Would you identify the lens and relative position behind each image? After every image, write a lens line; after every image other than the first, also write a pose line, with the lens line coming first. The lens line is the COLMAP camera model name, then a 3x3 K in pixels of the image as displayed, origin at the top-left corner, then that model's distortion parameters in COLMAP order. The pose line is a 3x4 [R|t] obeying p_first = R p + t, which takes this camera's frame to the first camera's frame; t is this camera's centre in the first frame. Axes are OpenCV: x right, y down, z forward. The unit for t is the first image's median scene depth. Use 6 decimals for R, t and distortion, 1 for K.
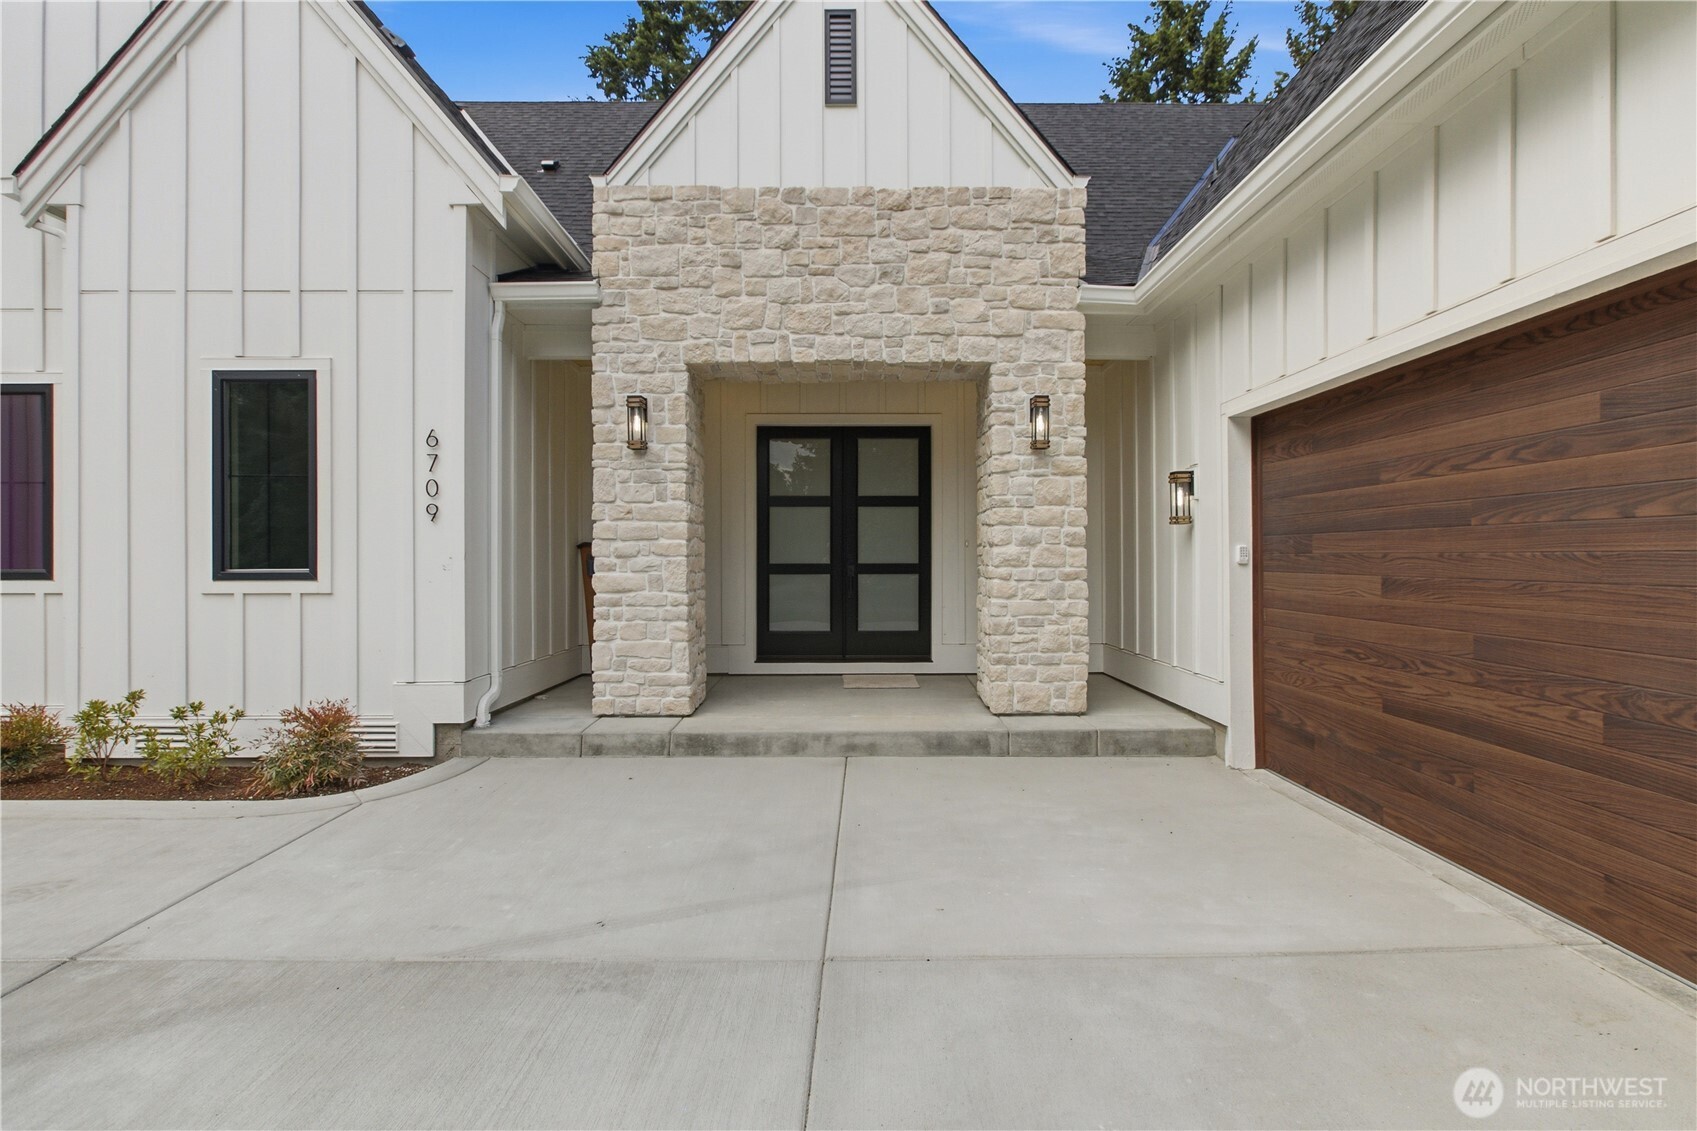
lens RADIAL K [[774.4, 0, 859.0], [0, 774.4, 553.8], [0, 0, 1]] dist [-0.003379, 0.000220]
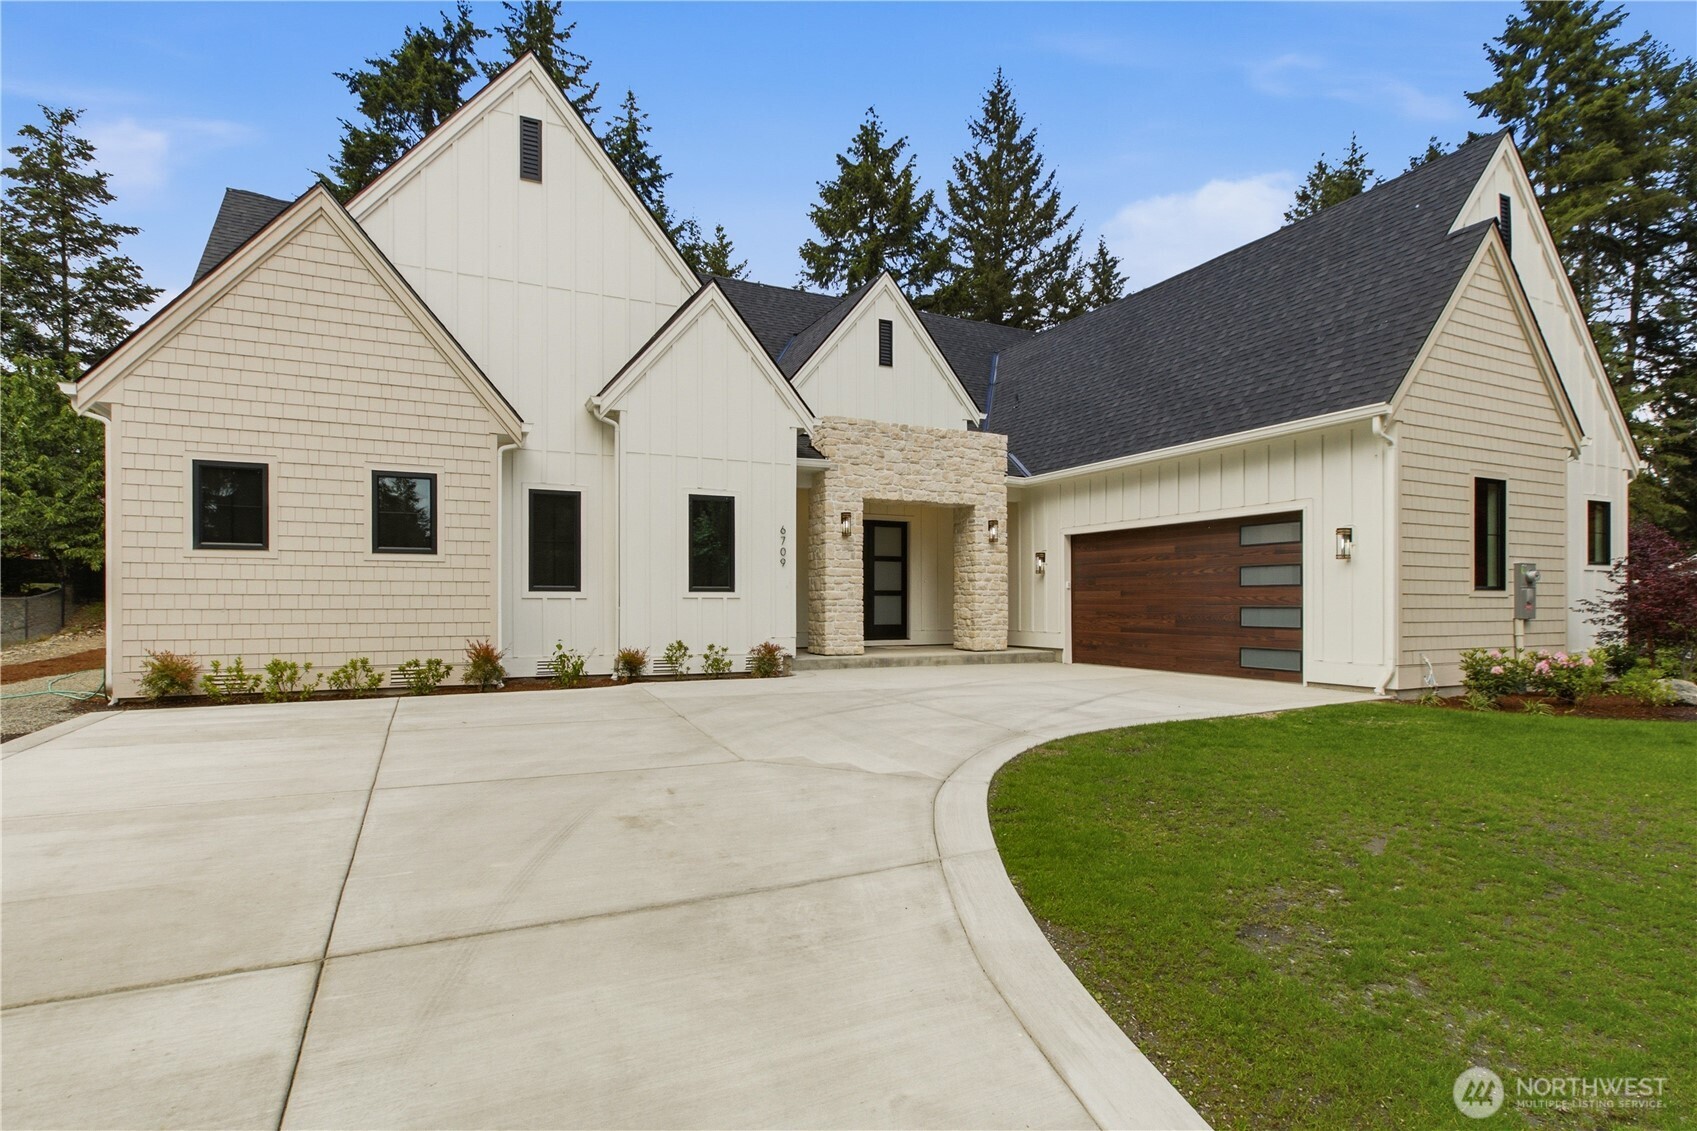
lens RADIAL K [[829.0, 0, 845.5], [0, 829.0, 600.0], [0, 0, 1]] dist [-0.000274, 0.000388]
pose [[0.904514, 0.004531, 0.426419, -1.300837], [-0.004980, 0.999988, -0.000063, 0.050938], [-0.426414, -0.002067, 0.904526, -1.166819]]
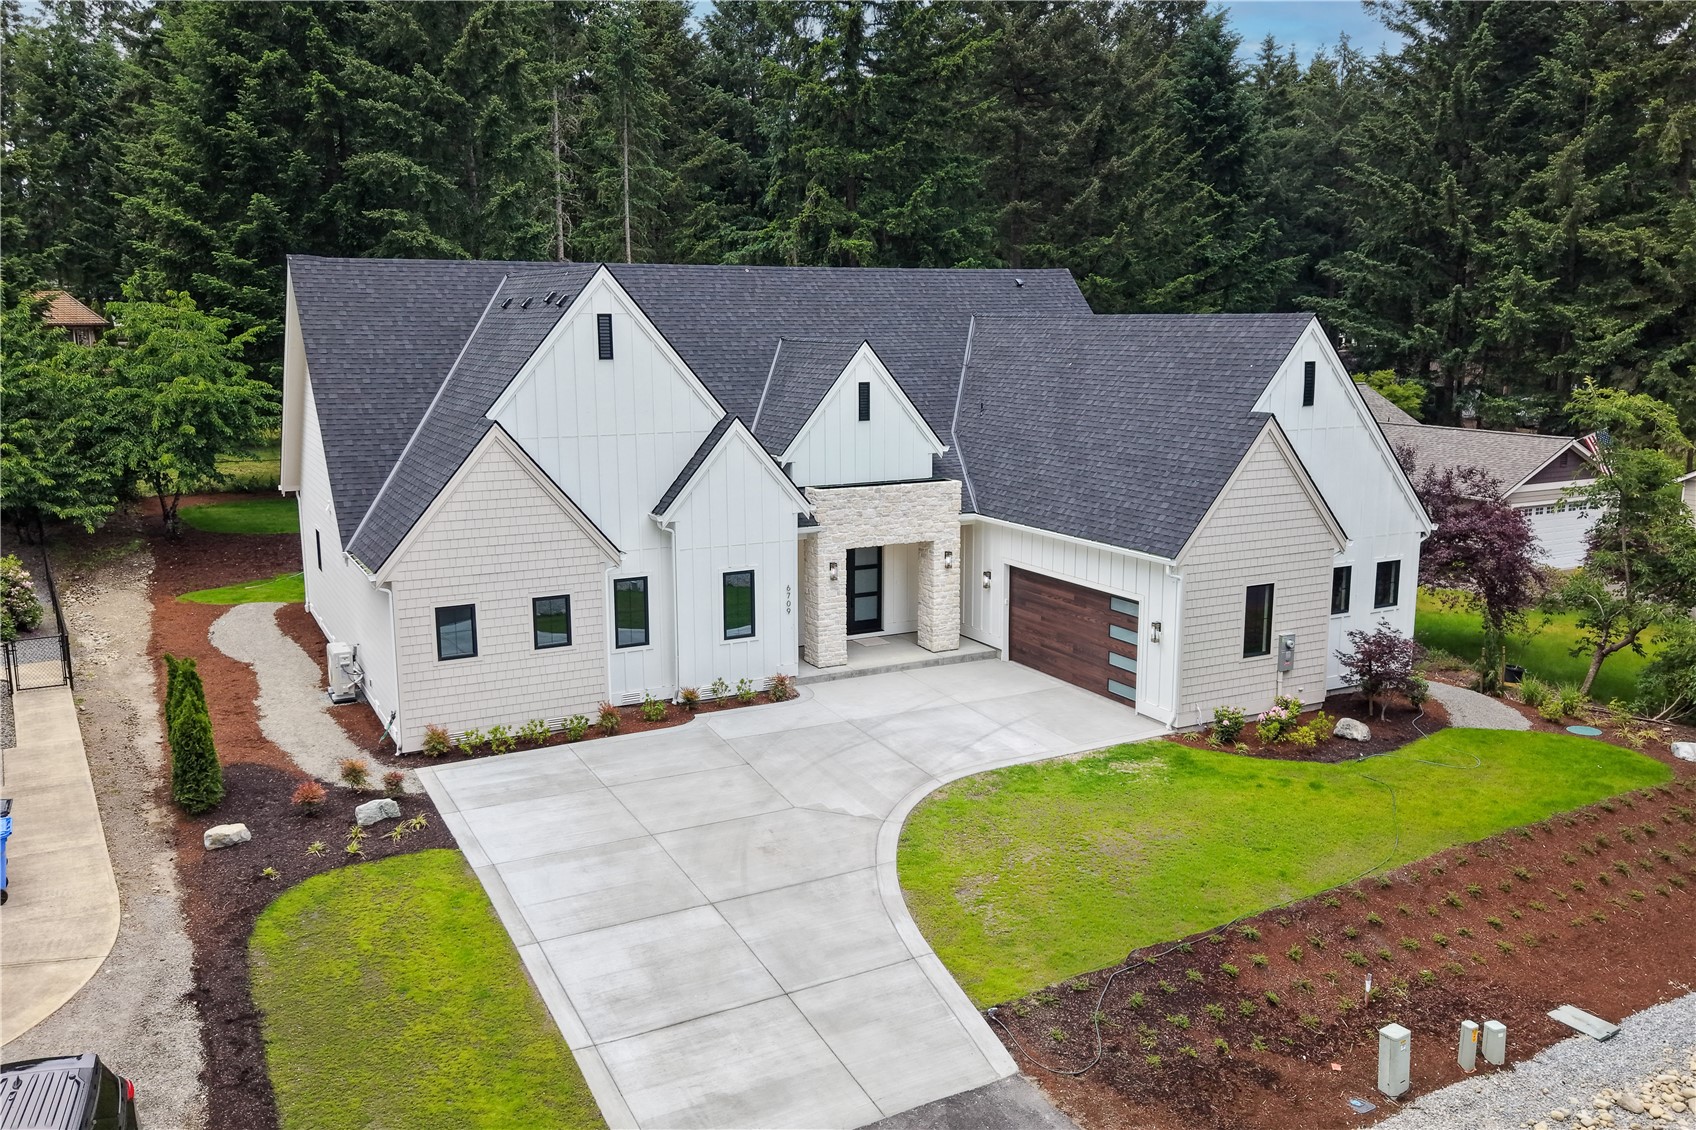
lens RADIAL K [[1264.7, 0, 848.0], [0, 1264.7, 565.0], [0, 0, 1]] dist [0.169218, -0.001507]
pose [[0.892281, -0.083073, 0.443772, -2.371529], [-0.001169, 0.982498, 0.186270, -1.089102], [-0.451479, -0.166724, 0.876567, -3.258412]]
